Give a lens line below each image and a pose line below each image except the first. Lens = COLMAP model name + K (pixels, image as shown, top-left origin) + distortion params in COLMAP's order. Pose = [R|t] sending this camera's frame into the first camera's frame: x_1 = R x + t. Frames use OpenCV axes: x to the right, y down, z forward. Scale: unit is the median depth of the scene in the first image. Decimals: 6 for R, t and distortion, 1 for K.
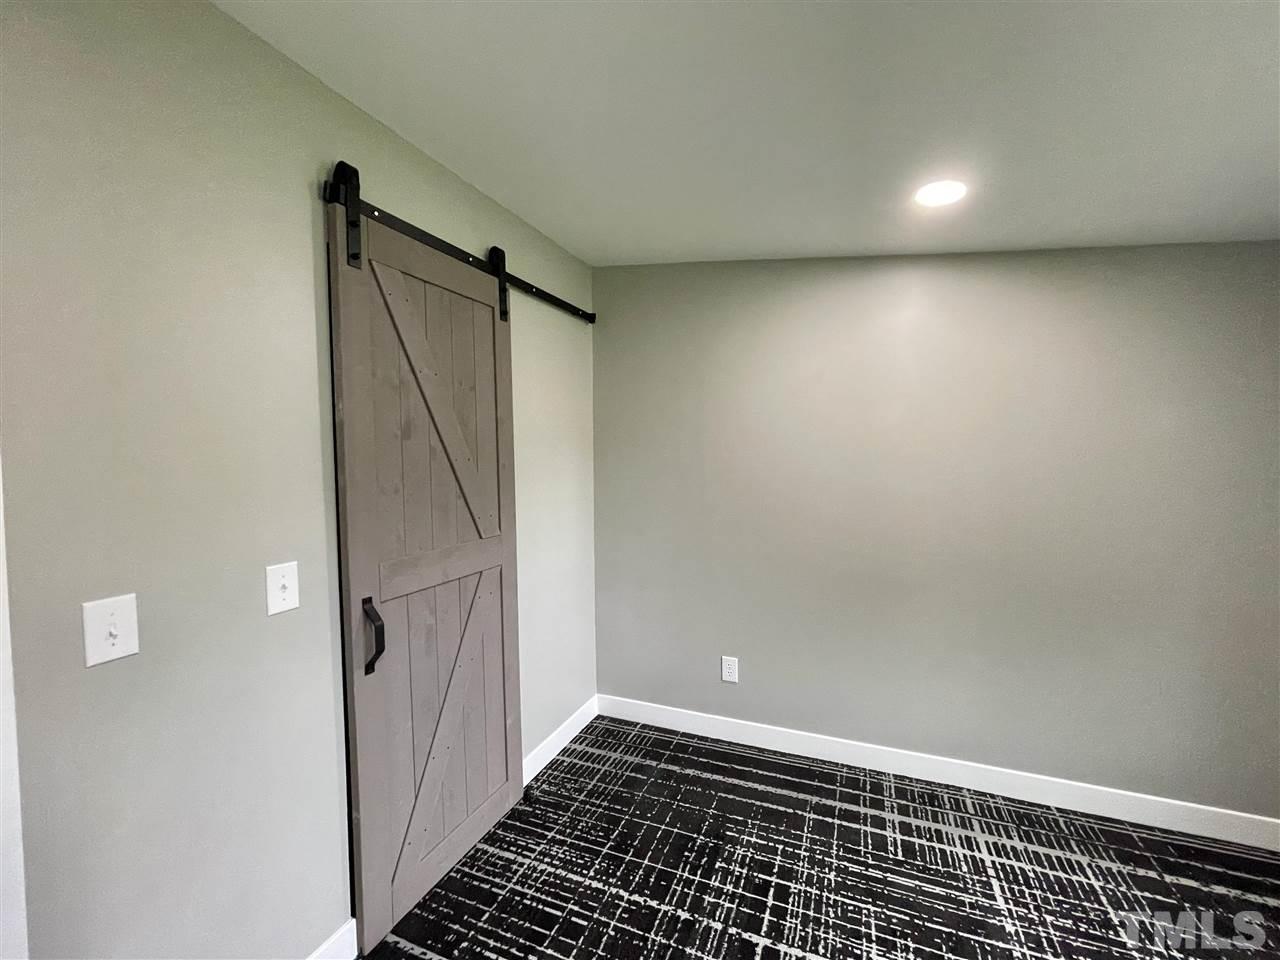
lens RADIAL K [[512.2, 0, 634.5], [0, 512.2, 477.3], [0, 0, 1]] dist [0.000260, -0.000205]
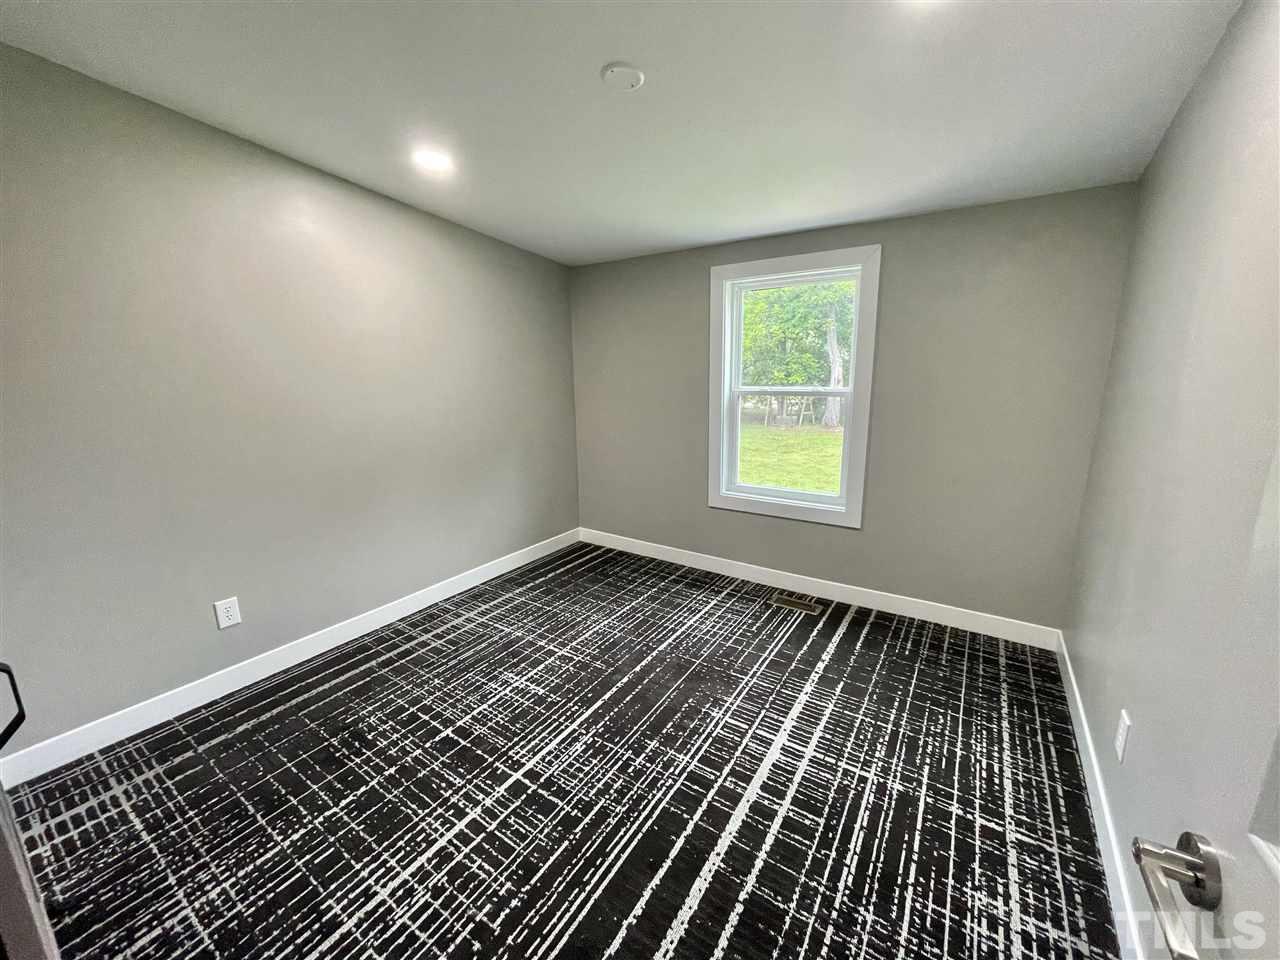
lens RADIAL K [[512.2, 0, 636.8], [0, 512.2, 477.4], [0, 0, 1]] dist [0.000260, -0.000205]
pose [[0.188783, -0.197257, 0.962004, -0.686972], [0.035538, 0.980349, 0.194044, 0.003099], [-0.981376, -0.002445, 0.192083, 0.210475]]
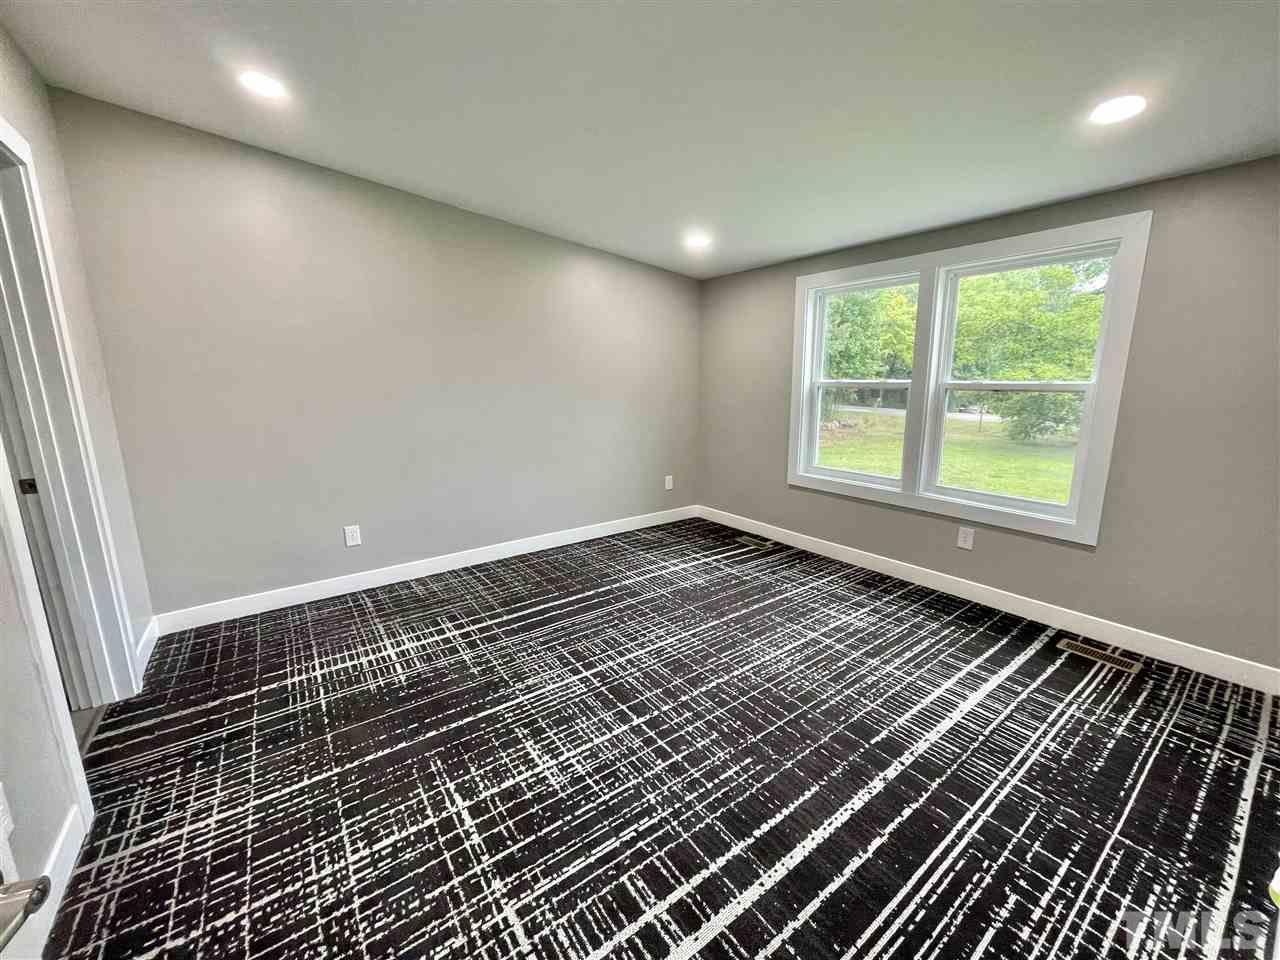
lens RADIAL K [[512.2, 0, 639.6], [0, 512.2, 478.1], [0, 0, 1]] dist [0.000260, -0.000205]
pose [[-0.513062, 0.185778, -0.838006, 1.022804], [-0.005704, 0.975537, 0.219760, 0.009973], [0.858333, 0.117530, -0.499451, 1.321090]]
